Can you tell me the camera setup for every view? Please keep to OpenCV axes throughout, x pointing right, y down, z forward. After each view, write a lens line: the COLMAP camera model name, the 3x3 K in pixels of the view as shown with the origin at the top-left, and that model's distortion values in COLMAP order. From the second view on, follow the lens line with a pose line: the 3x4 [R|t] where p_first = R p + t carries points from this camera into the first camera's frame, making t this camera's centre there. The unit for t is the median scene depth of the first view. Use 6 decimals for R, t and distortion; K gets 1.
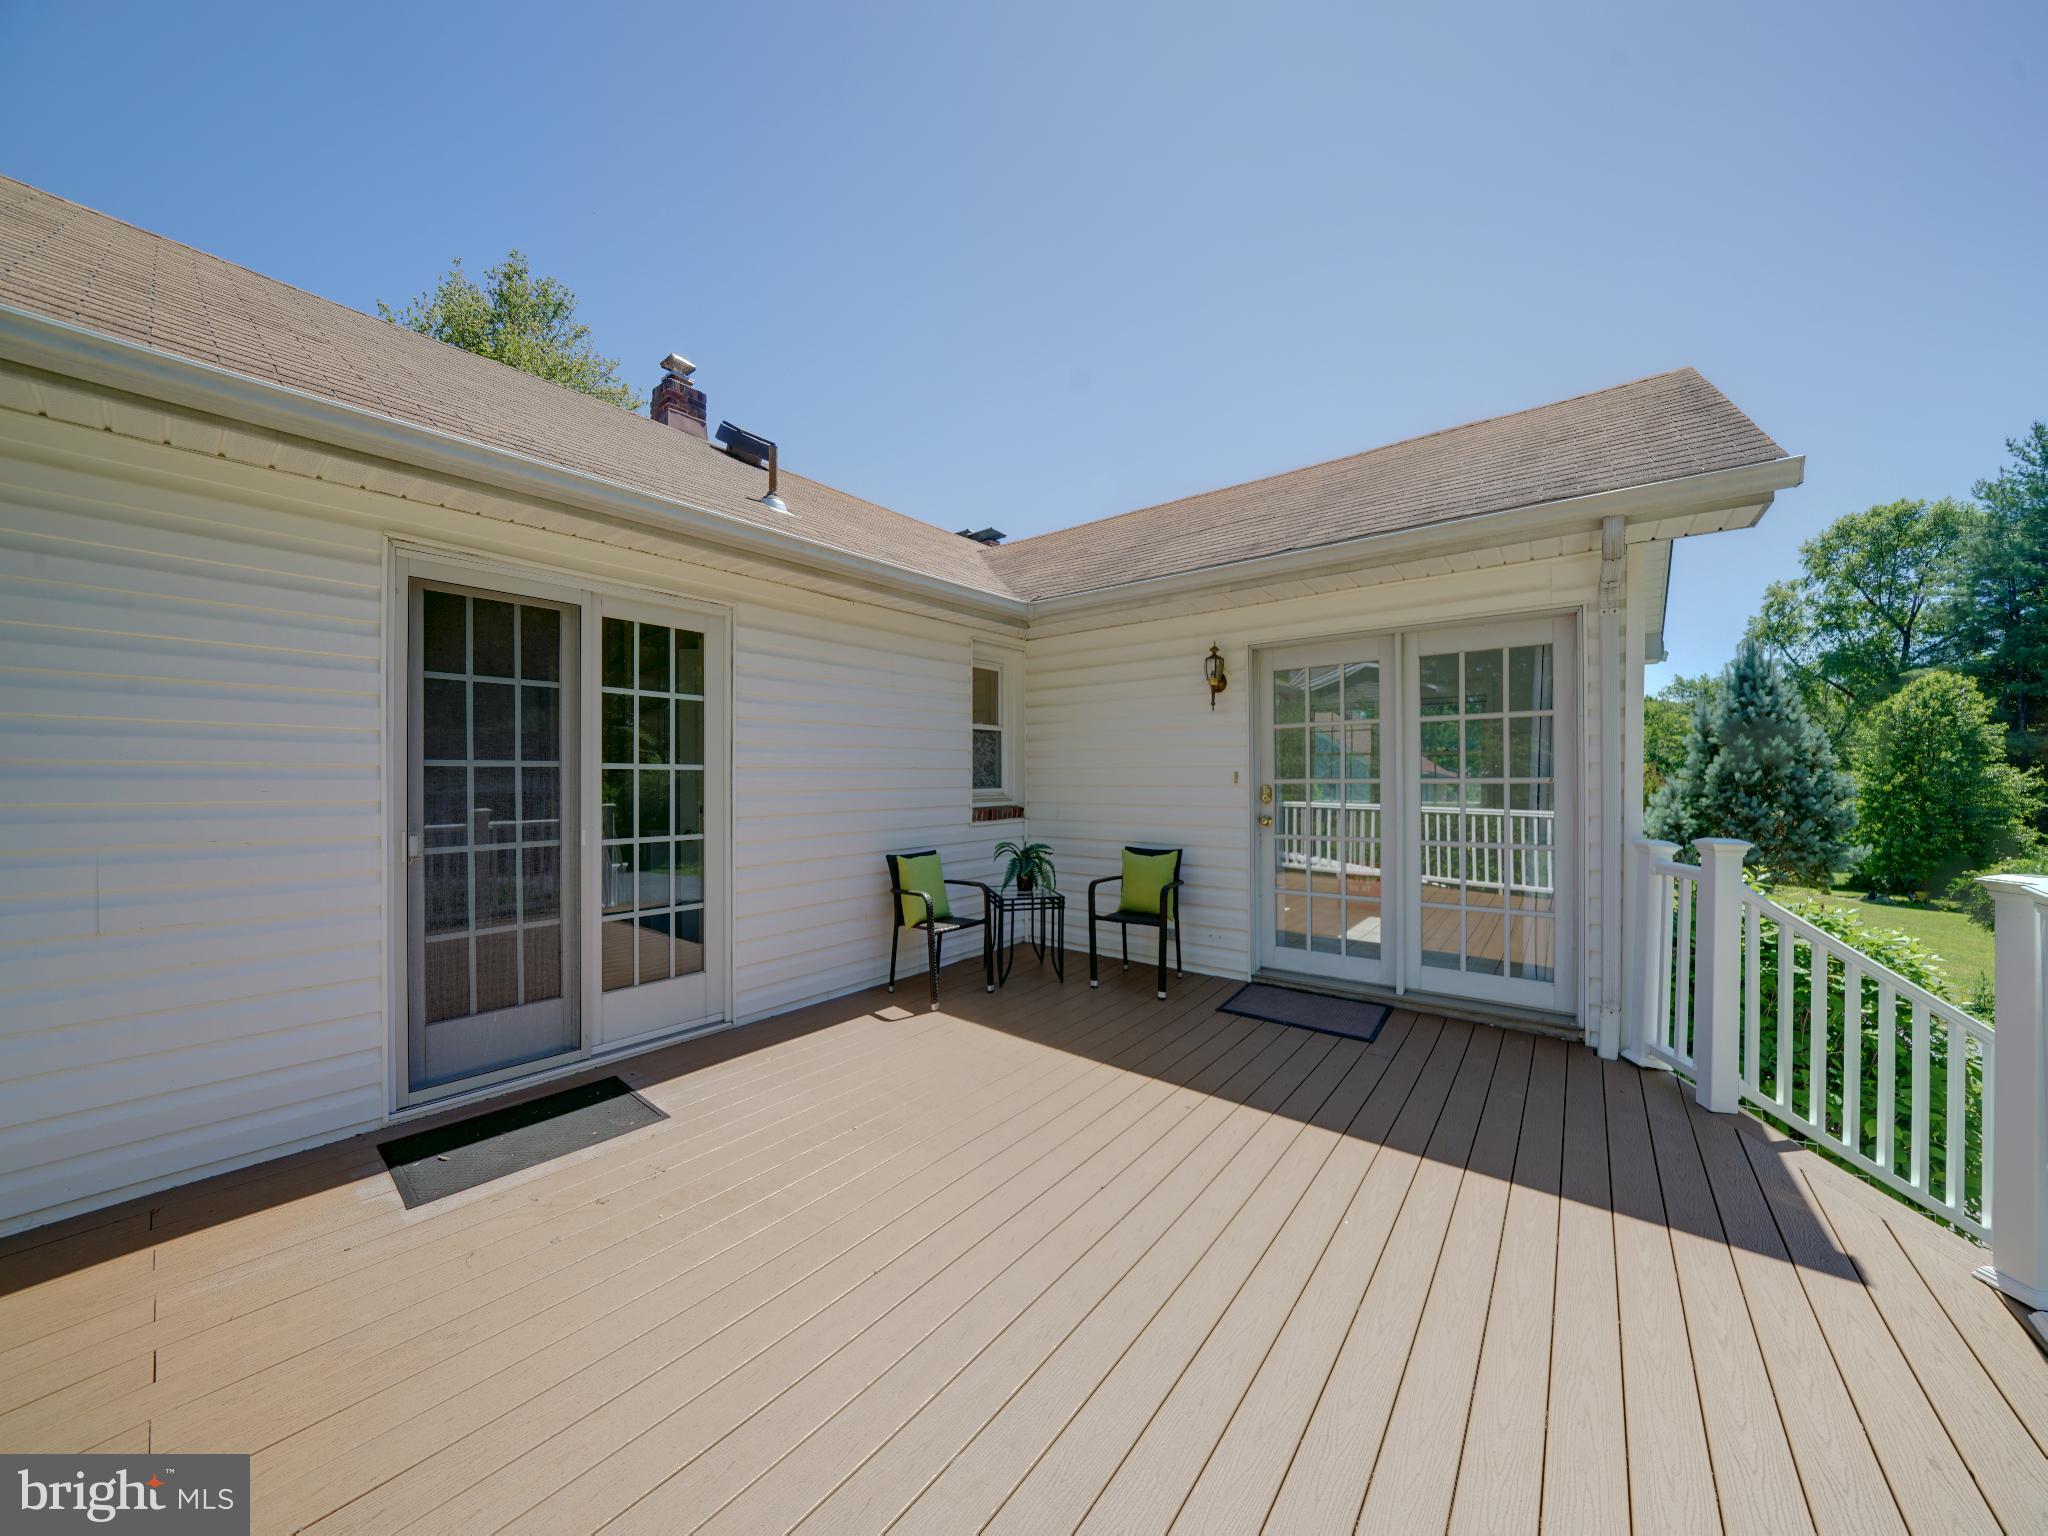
lens RADIAL K [[713.6, 0, 1021.7], [0, 713.6, 780.9], [0, 0, 1]] dist [-0.023977, 0.002996]
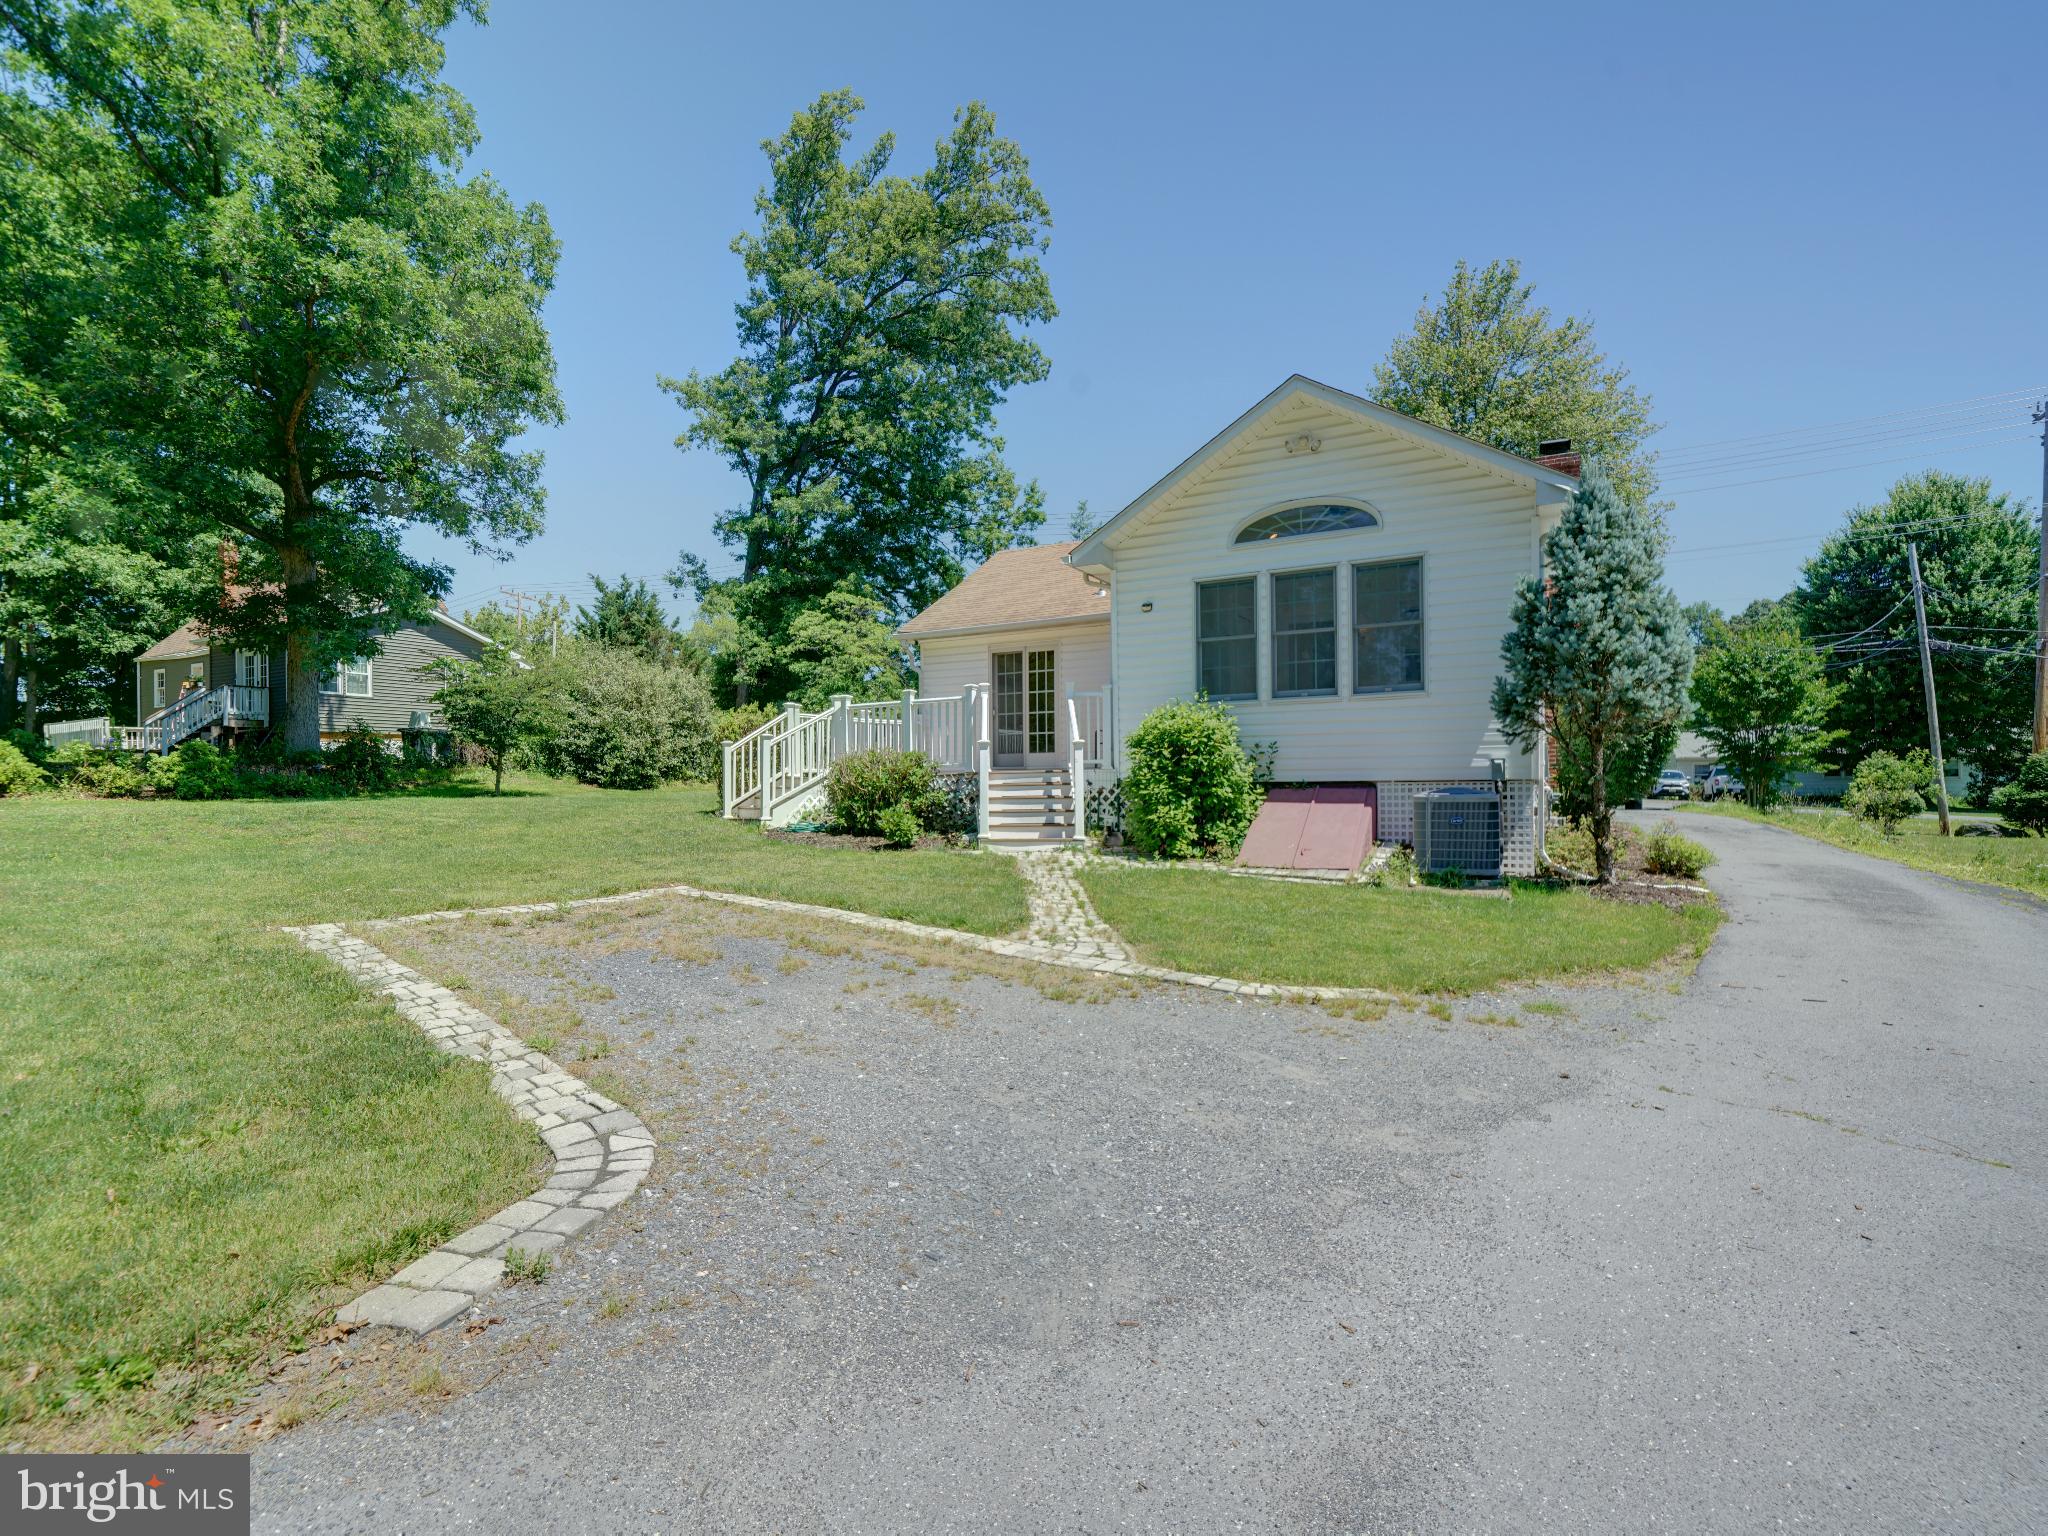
lens RADIAL K [[962.9, 0, 995.9], [0, 962.9, 767.4], [0, 0, 1]] dist [0.018695, 0.000048]
pose [[0.165895, -0.013342, -0.986053, 4.494906], [0.009286, 0.999885, -0.011967, 0.446953], [0.986100, -0.007171, 0.166000, -0.054700]]
